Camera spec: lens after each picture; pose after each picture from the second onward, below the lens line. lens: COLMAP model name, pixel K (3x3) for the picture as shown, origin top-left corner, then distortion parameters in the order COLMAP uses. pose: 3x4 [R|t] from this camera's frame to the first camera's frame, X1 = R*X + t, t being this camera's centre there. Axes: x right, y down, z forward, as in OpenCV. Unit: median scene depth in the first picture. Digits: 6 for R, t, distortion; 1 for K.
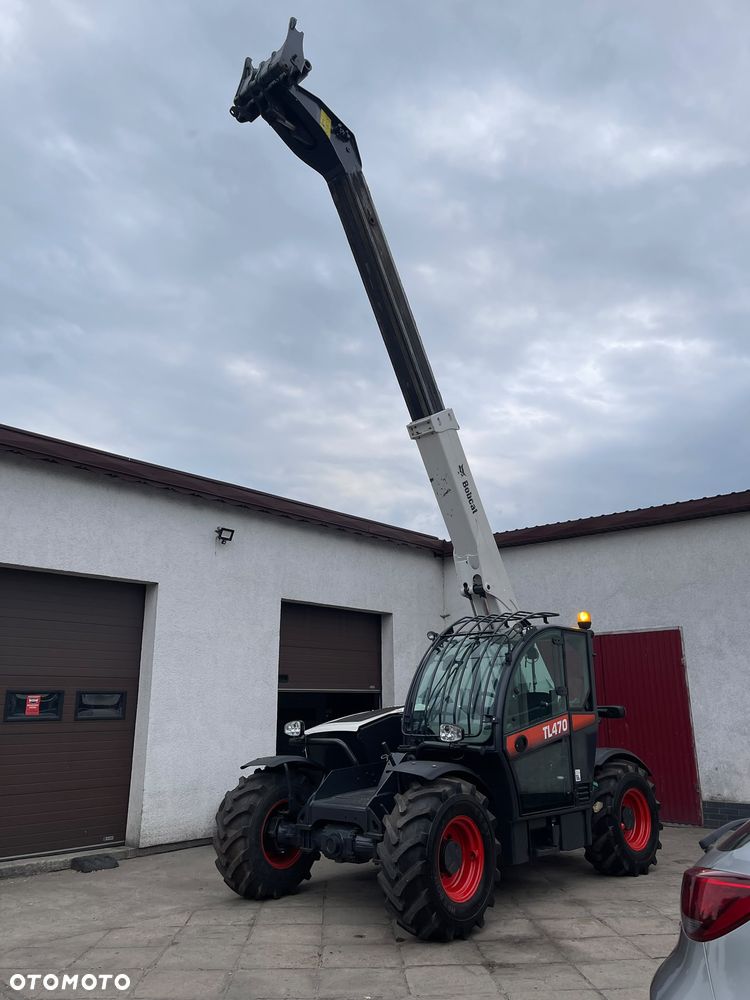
lens RADIAL K [[762.3, 0, 371.2], [0, 762.3, 508.1], [0, 0, 1]] dist [0.067772, -0.082238]
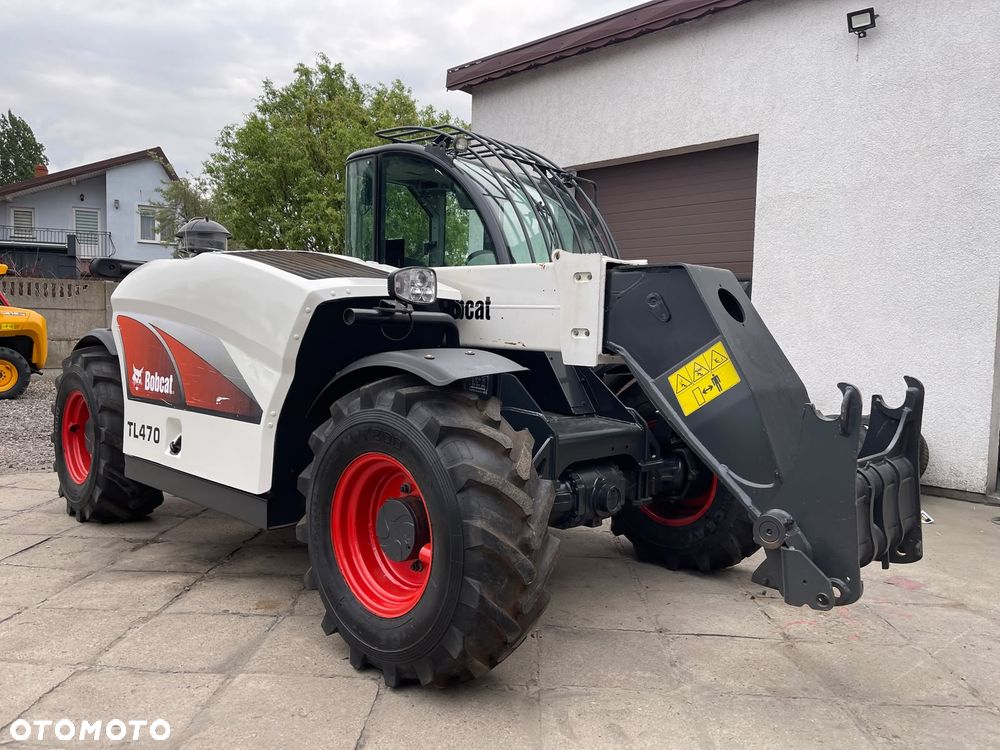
lens RADIAL K [[762.3, 0, 500.8], [0, 762.3, 371.9], [0, 0, 1]] dist [0.067772, -0.082238]
pose [[-0.064627, 0.067977, -0.995591, 0.577077], [0.229358, 0.971980, 0.051477, 0.260808], [0.971194, -0.225020, -0.078407, 0.874726]]
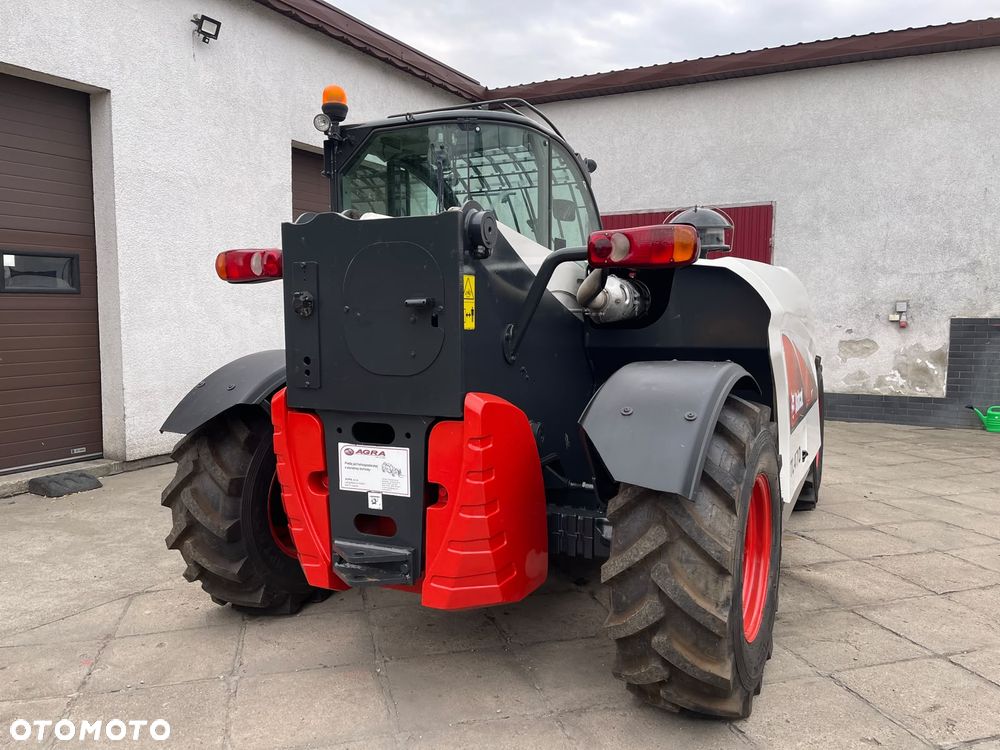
lens RADIAL K [[762.3, 0, 499.6], [0, 762.3, 381.5], [0, 0, 1]] dist [0.067772, -0.082238]
pose [[0.972690, -0.011764, 0.231811, -0.128967], [-0.068848, 0.939146, 0.336549, 0.098931], [-0.221664, -0.343318, 0.912687, 0.284387]]
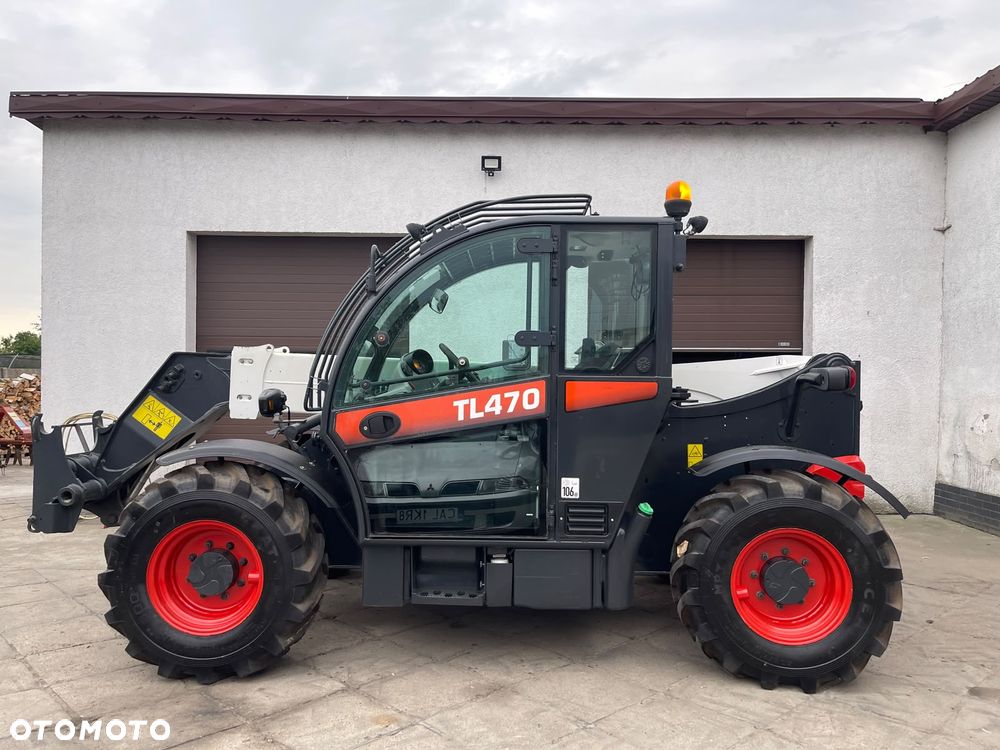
lens RADIAL K [[762.3, 0, 501.9], [0, 762.3, 379.8], [0, 0, 1]] dist [0.067772, -0.082238]
pose [[0.668568, 0.016454, -0.743469, 0.530254], [0.178115, 0.967112, 0.181575, 0.137723], [0.722005, -0.253818, 0.643650, 0.528007]]
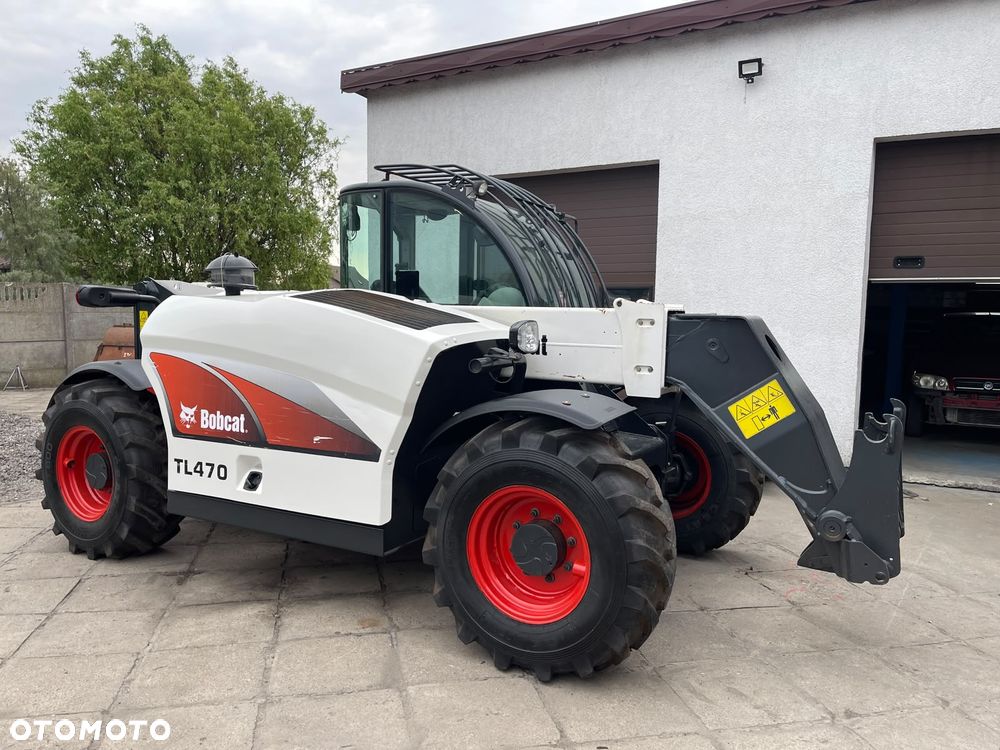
lens RADIAL K [[762.3, 0, 496.7], [0, 762.3, 380.2], [0, 0, 1]] dist [0.067772, -0.082238]
pose [[0.177257, 0.102800, -0.978781, 0.622483], [0.235738, 0.961143, 0.143640, 0.192091], [0.955514, -0.256197, 0.146135, 0.738761]]
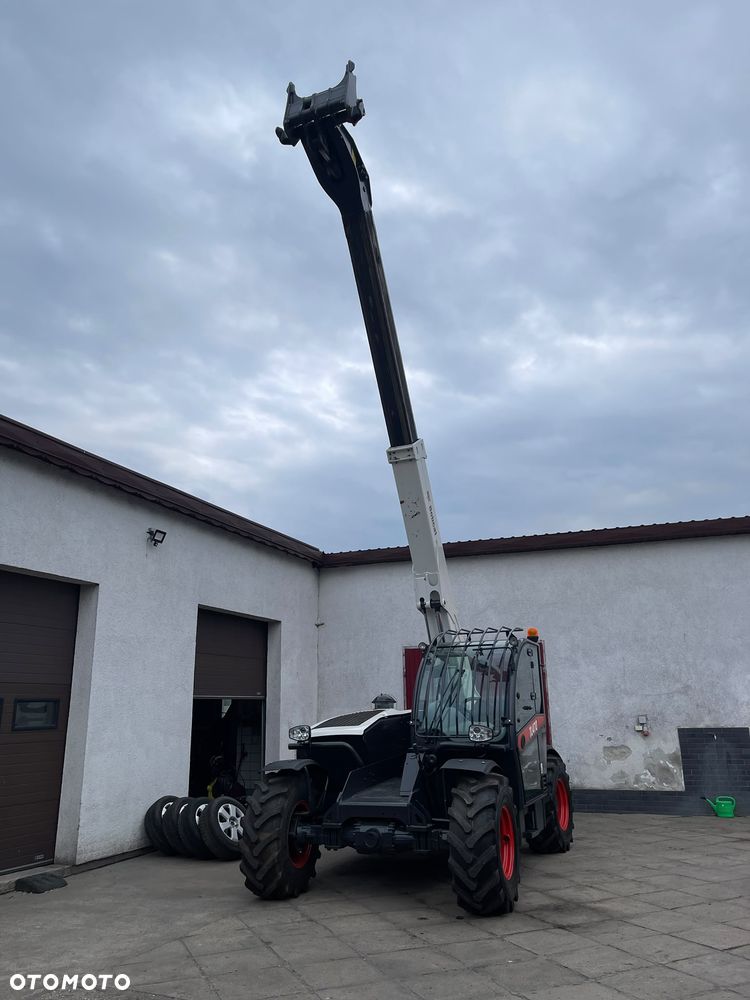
lens RADIAL K [[762.3, 0, 371.3], [0, 762.3, 506.5], [0, 0, 1]] dist [0.067772, -0.082238]
pose [[0.937508, 0.080101, 0.338618, -0.334661], [-0.077070, 0.996774, -0.022412, -0.002906], [-0.339321, -0.005086, 0.940657, -0.009021]]
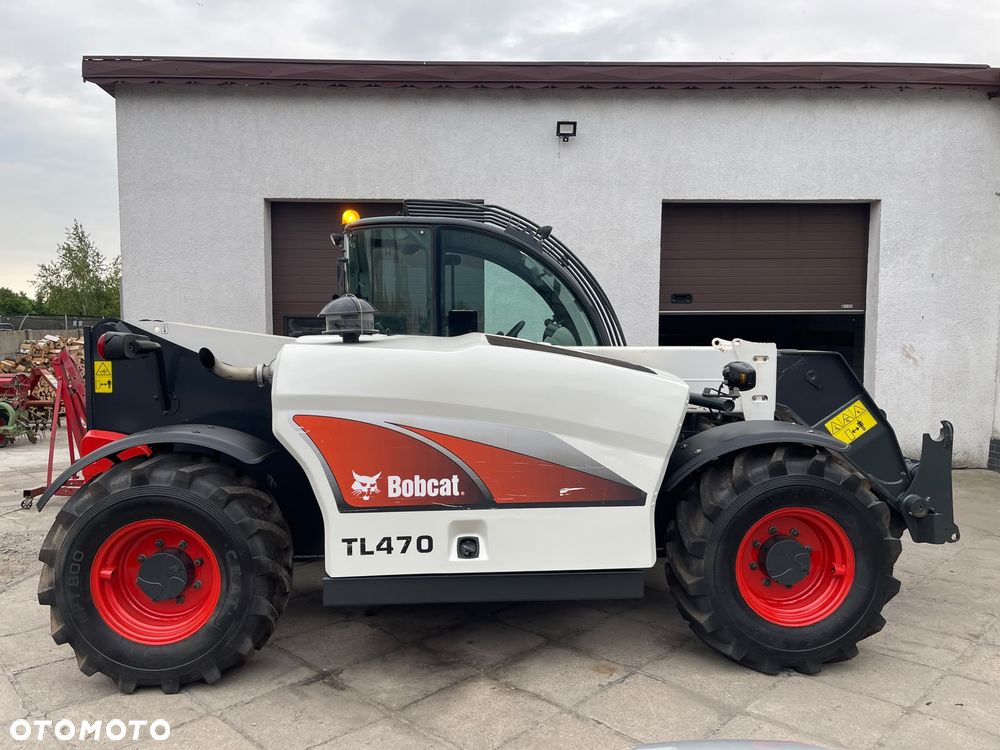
lens RADIAL K [[762.3, 0, 495.5], [0, 762.3, 378.5], [0, 0, 1]] dist [0.067772, -0.082238]
pose [[0.683150, 0.054661, -0.728230, 0.461840], [0.181354, 0.953259, 0.241679, 0.095463], [0.707402, -0.297170, 0.641306, 0.420807]]
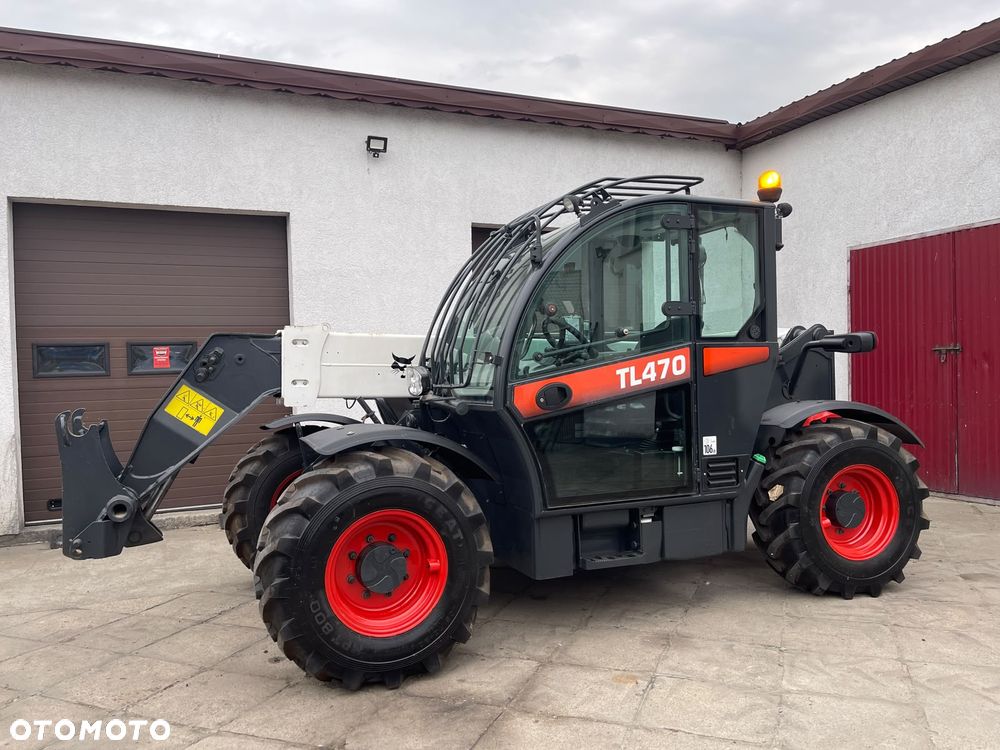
lens RADIAL K [[762.3, 0, 495.8], [0, 762.3, 382.0], [0, 0, 1]] dist [0.067772, -0.082238]
pose [[0.912257, -0.013504, -0.409396, 0.300523], [0.126717, 0.959734, 0.250706, 0.107611], [0.389525, -0.280586, 0.877235, 0.354532]]
